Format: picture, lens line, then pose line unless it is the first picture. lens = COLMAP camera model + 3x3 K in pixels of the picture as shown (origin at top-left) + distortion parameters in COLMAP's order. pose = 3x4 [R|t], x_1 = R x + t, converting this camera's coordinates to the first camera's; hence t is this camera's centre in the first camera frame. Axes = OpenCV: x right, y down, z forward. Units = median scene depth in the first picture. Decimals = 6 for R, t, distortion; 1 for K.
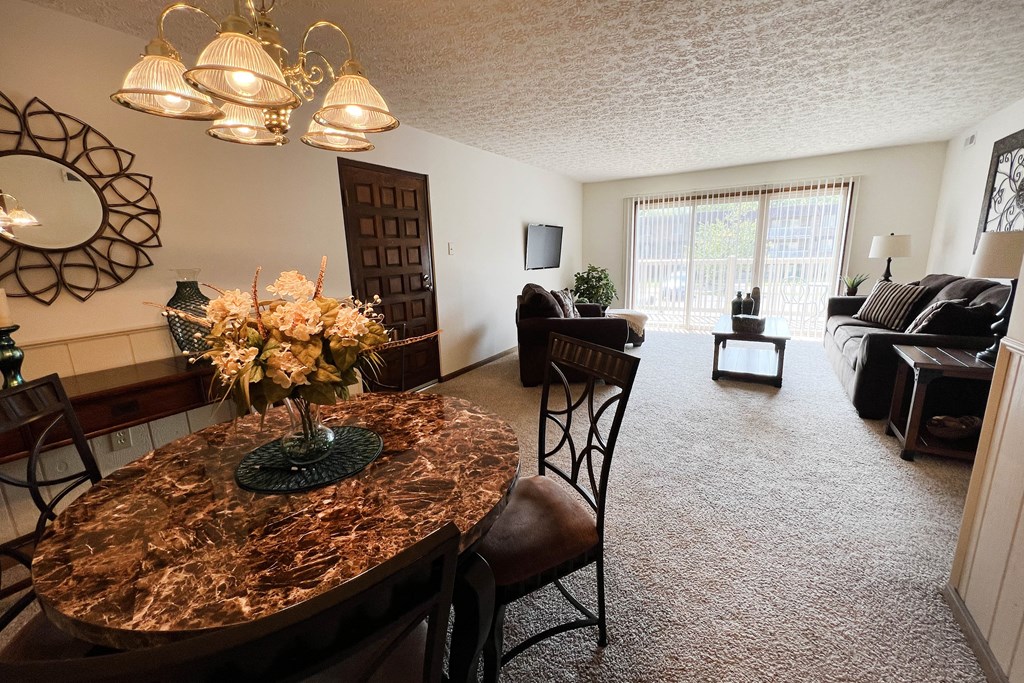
lens RADIAL K [[415.2, 0, 509.8], [0, 415.2, 338.7], [0, 0, 1]] dist [-0.000649, 0.000163]
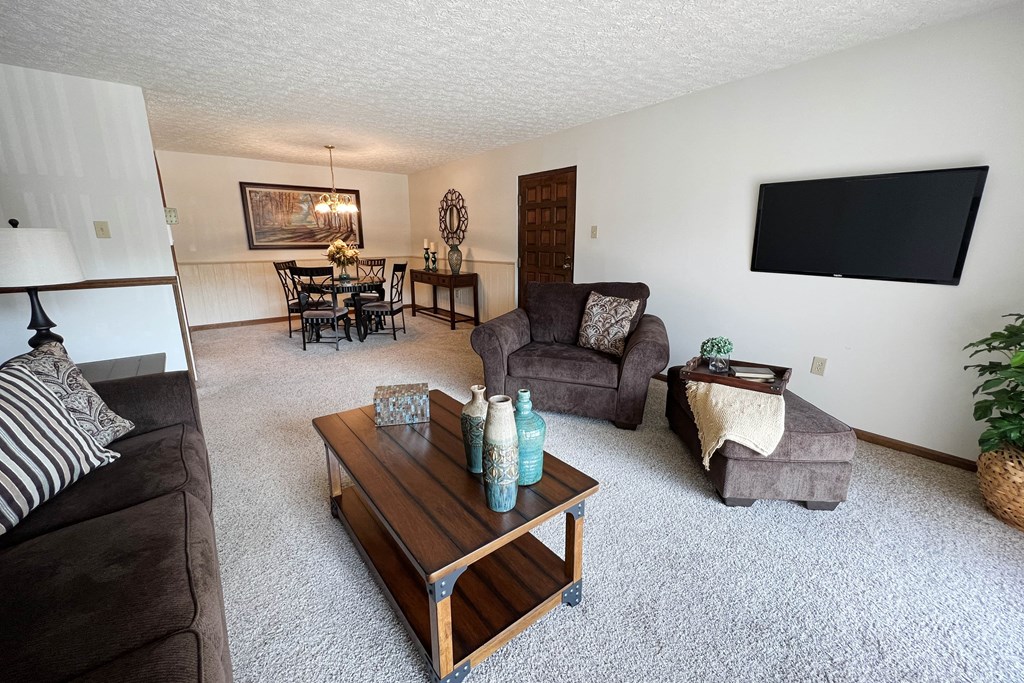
lens RADIAL K [[415.2, 0, 509.8], [0, 415.2, 338.7], [0, 0, 1]] dist [-0.000649, 0.000163]
pose [[-0.354895, 0.248219, -0.901353, 1.277509], [-0.182884, 0.927052, 0.327304, -0.382521], [0.916844, 0.281001, -0.283611, 1.658943]]
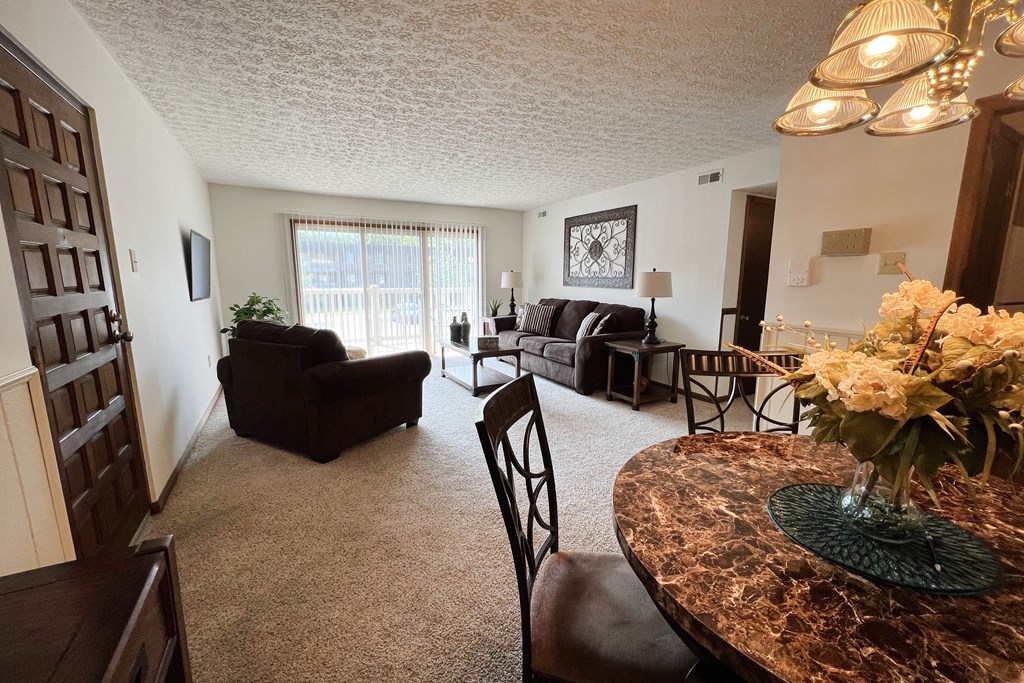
lens RADIAL K [[425.3, 0, 528.6], [0, 425.3, 351.2], [0, 0, 1]] dist [-0.001298, -0.000104]
pose [[0.480300, -0.118528, 0.869058, -0.546887], [0.161097, 0.985892, 0.045430, -0.065363], [-0.862183, 0.118182, 0.492619, 0.438785]]
